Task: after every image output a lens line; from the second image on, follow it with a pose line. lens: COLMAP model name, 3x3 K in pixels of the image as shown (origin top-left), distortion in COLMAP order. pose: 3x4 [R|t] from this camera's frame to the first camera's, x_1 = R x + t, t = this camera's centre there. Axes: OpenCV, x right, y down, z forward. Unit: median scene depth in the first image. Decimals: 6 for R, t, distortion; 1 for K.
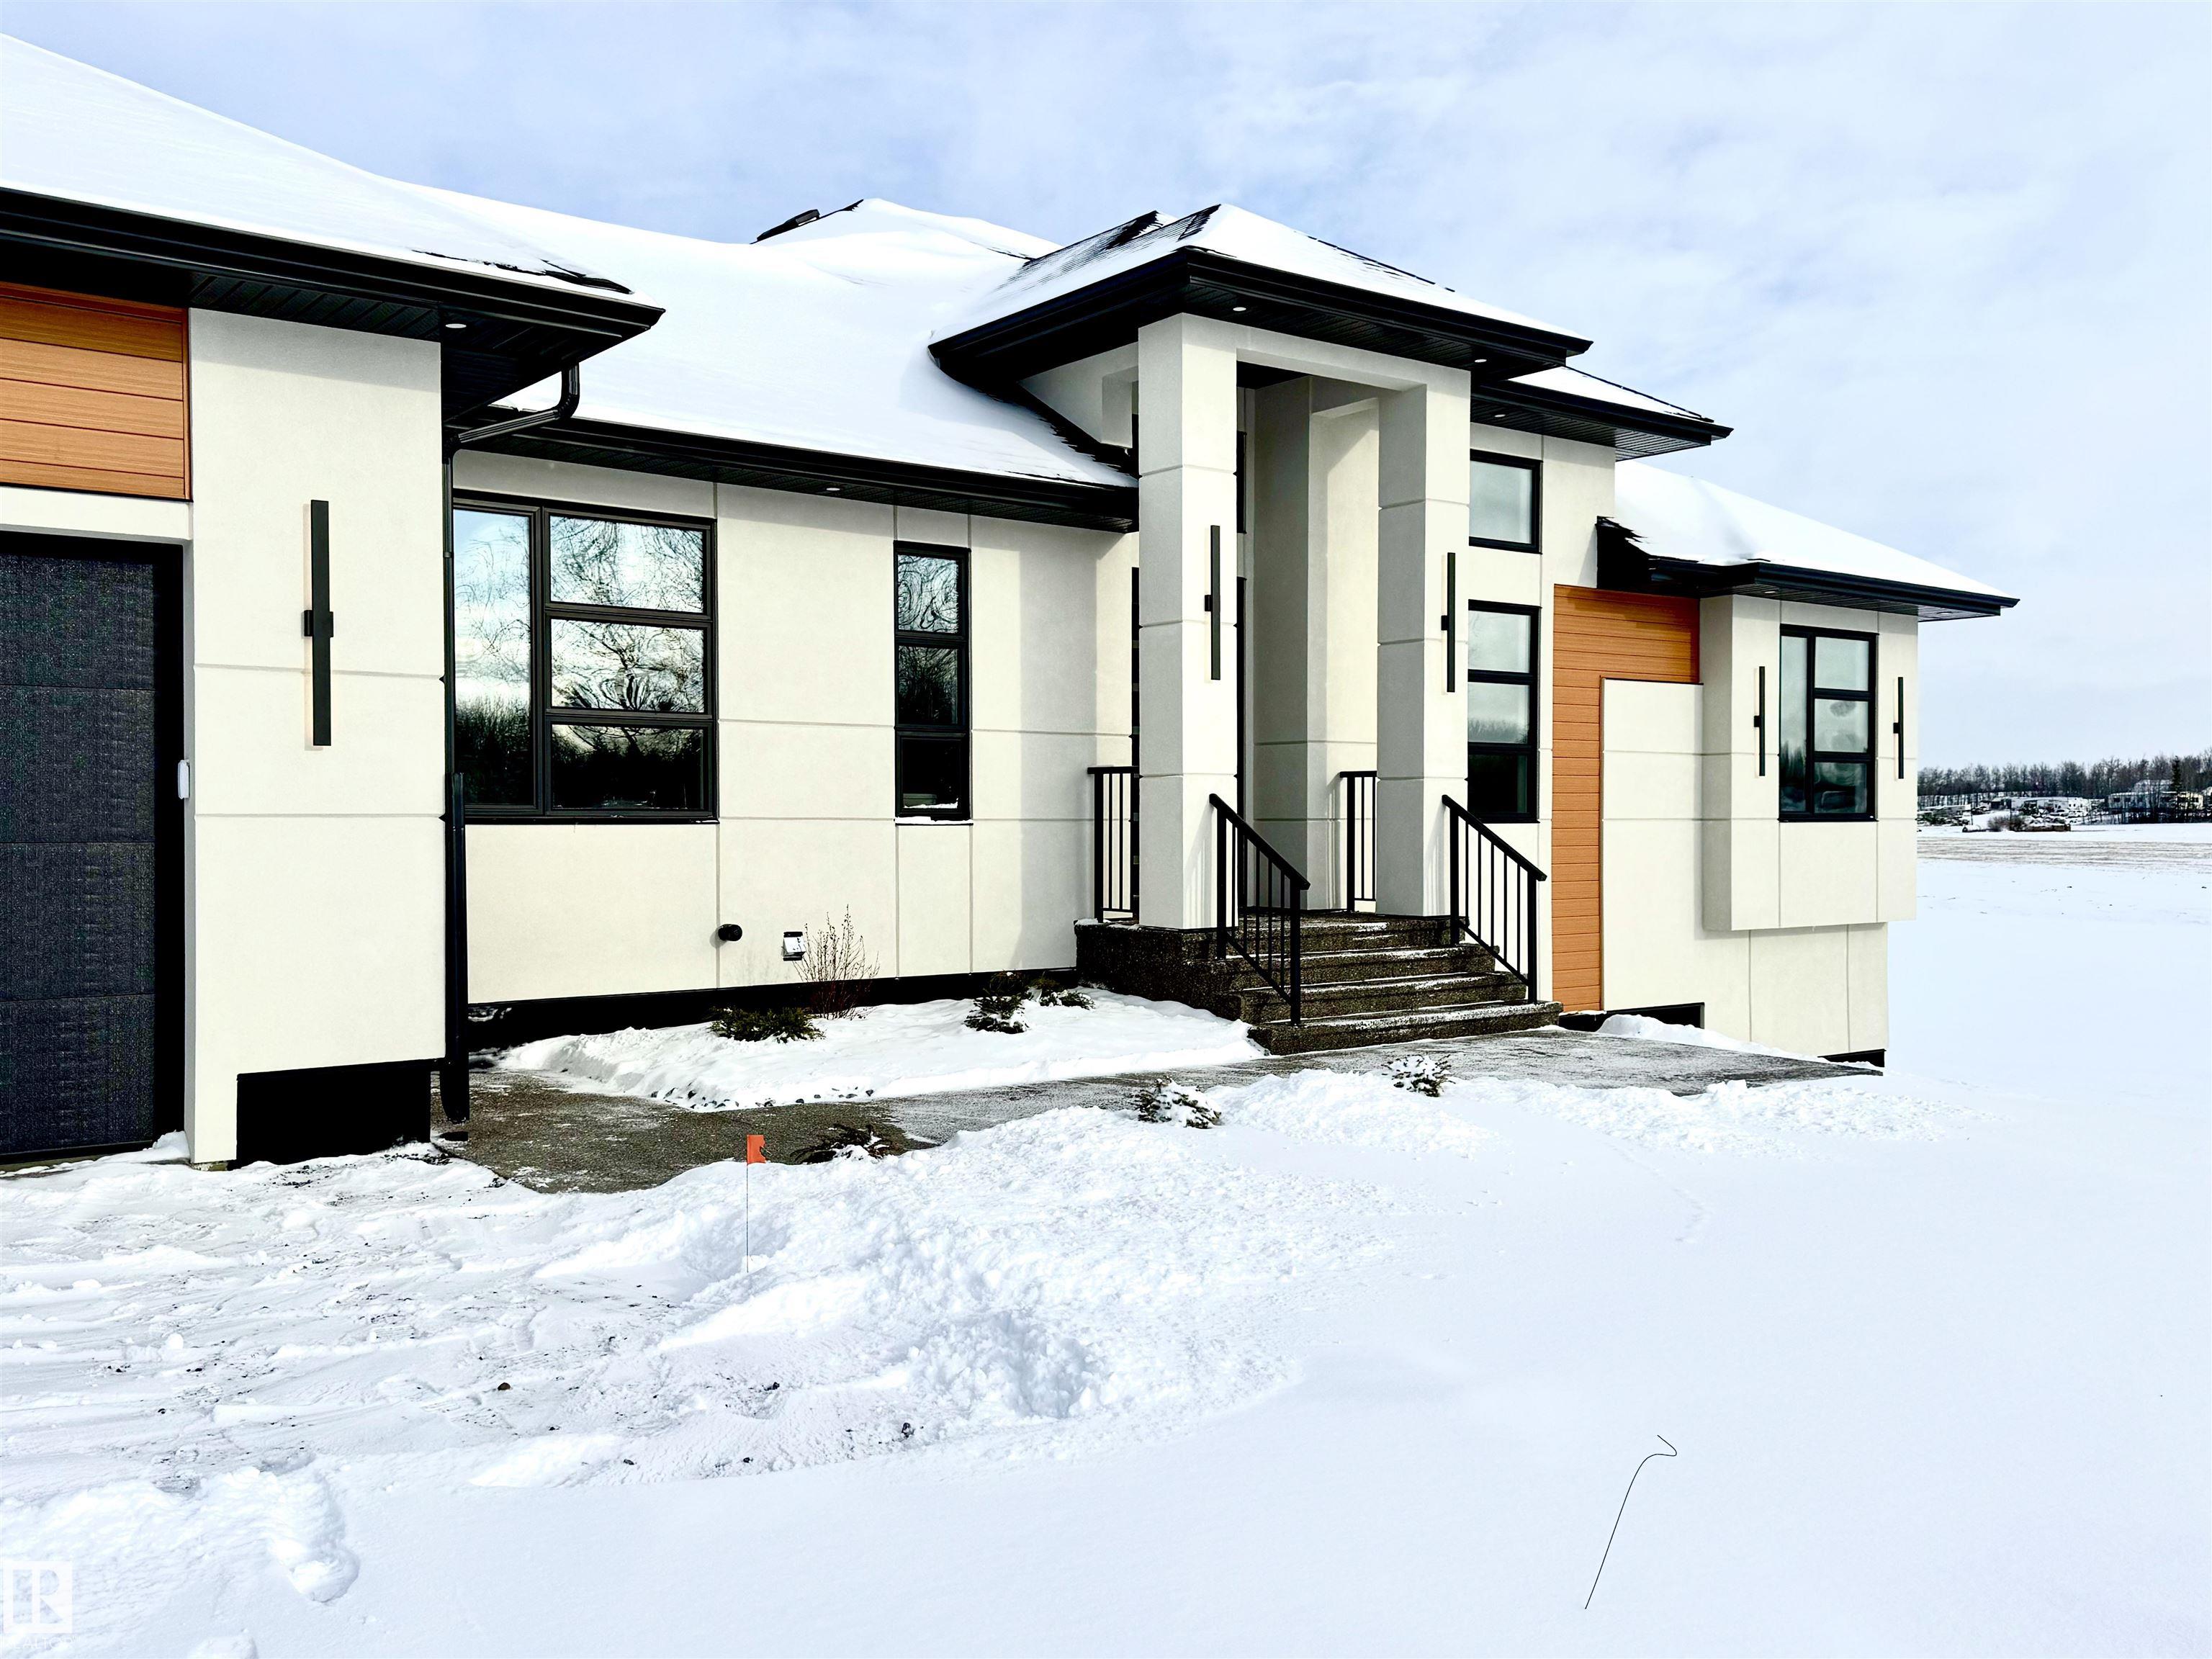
lens RADIAL K [[1902.7, 0, 1093.7], [0, 1902.7, 838.0], [0, 0, 1]] dist [0.074052, -0.014193]
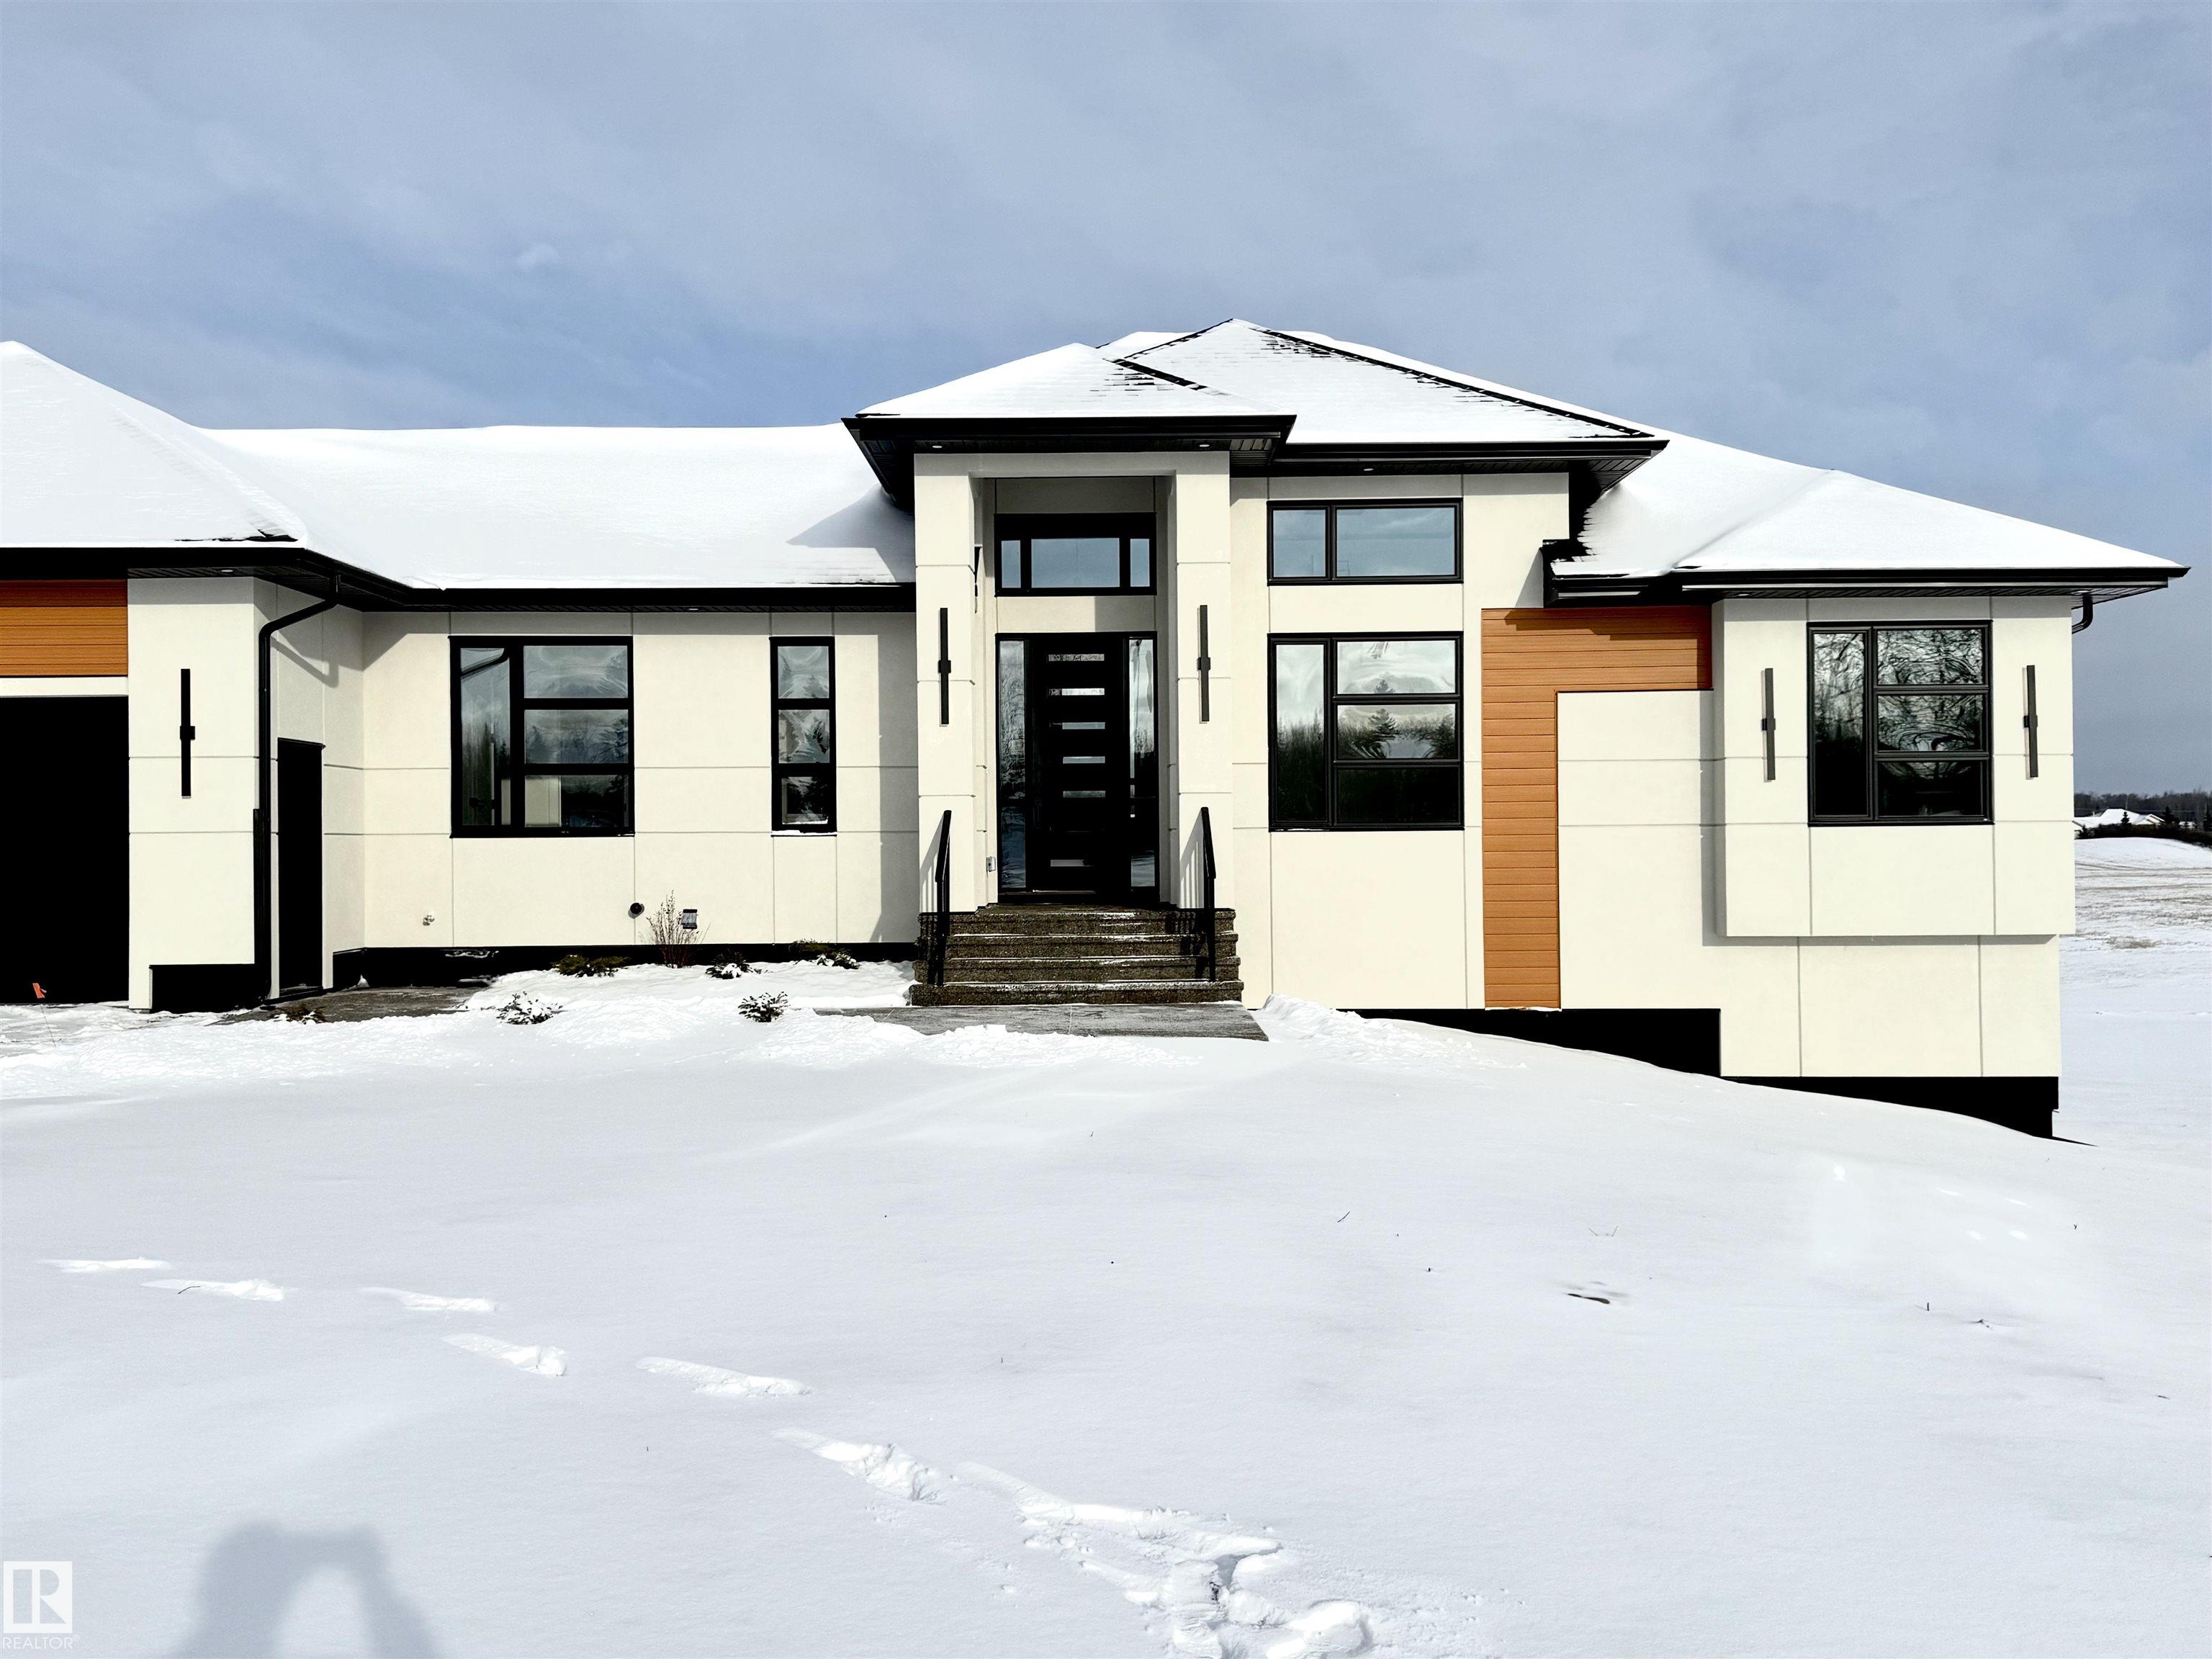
lens RADIAL K [[1902.7, 0, 1091.3], [0, 1902.7, 831.7], [0, 0, 1]] dist [0.074052, -0.014193]
pose [[0.794465, -0.011627, -0.607199, 0.926921], [0.002271, 0.999867, -0.016176, 0.012906], [0.607306, 0.011472, 0.794385, 0.012615]]
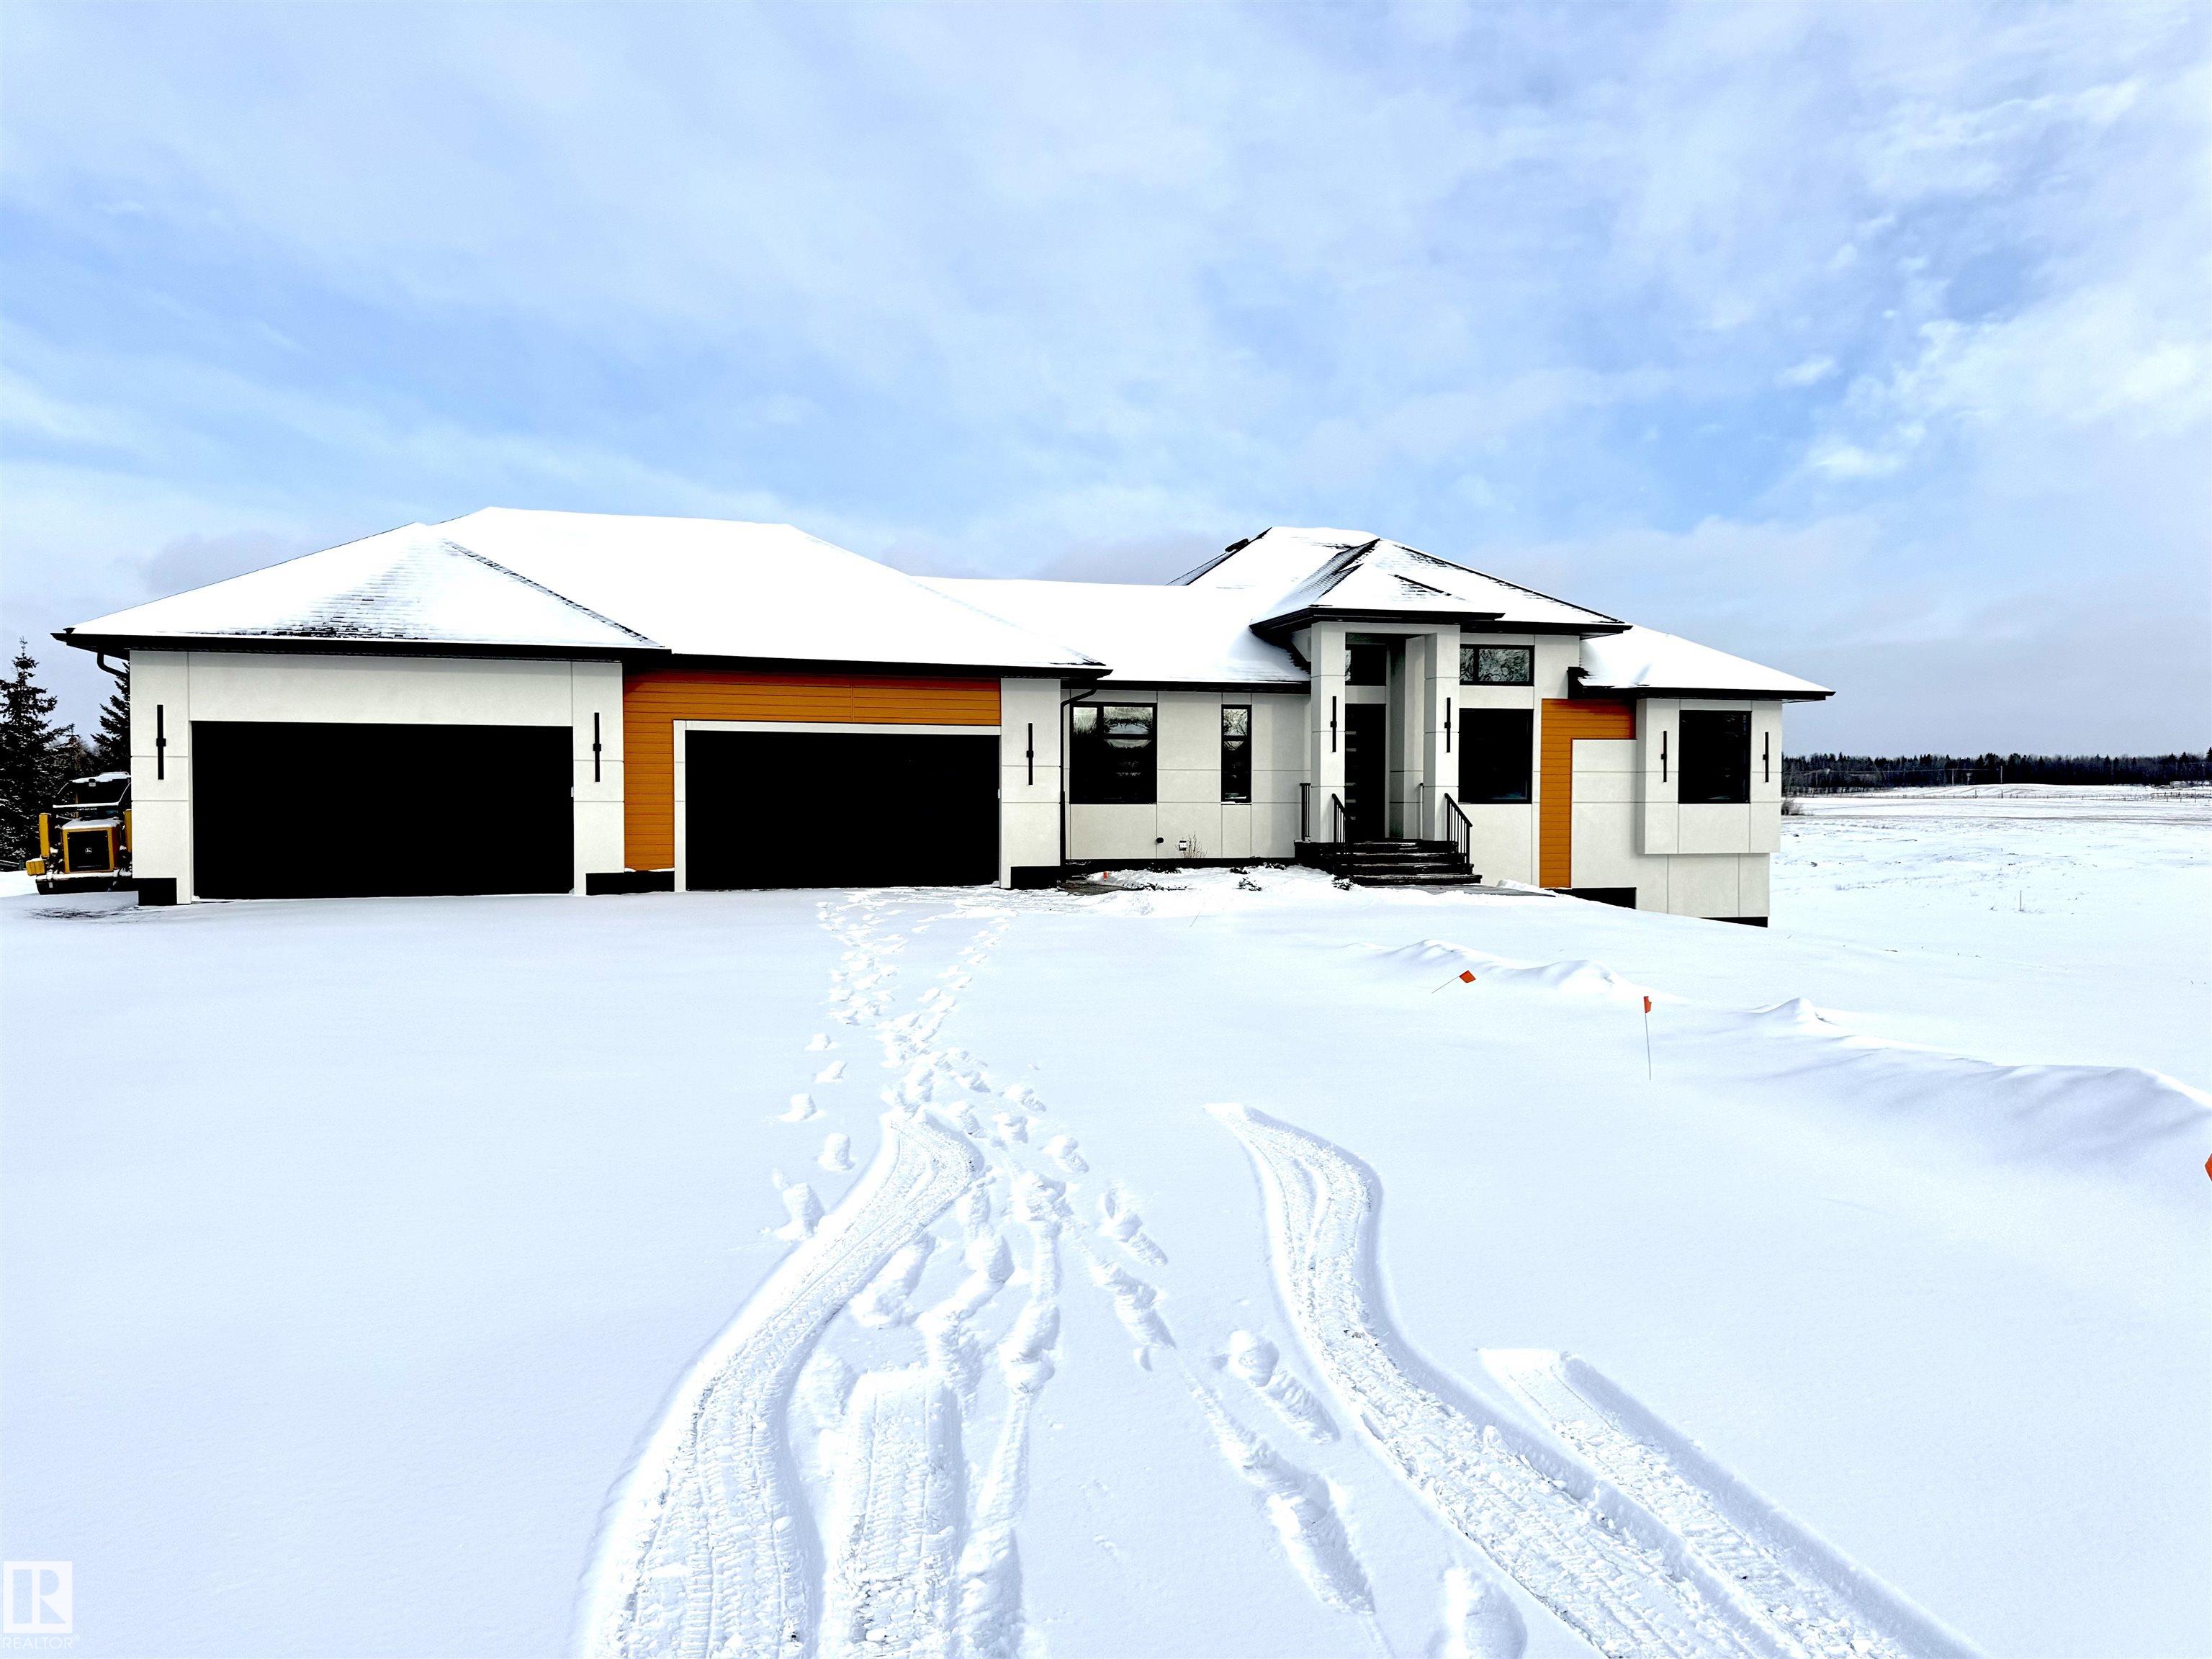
lens RADIAL K [[1551.5, 0, 1052.3], [0, 1551.5, 815.6], [0, 0, 1]] dist [0.038793, -0.012467]
pose [[0.919658, 0.007448, -0.392649, 0.558477], [-0.005470, 0.999966, 0.006156, -0.003010], [0.392681, -0.003514, 0.919668, -1.197762]]
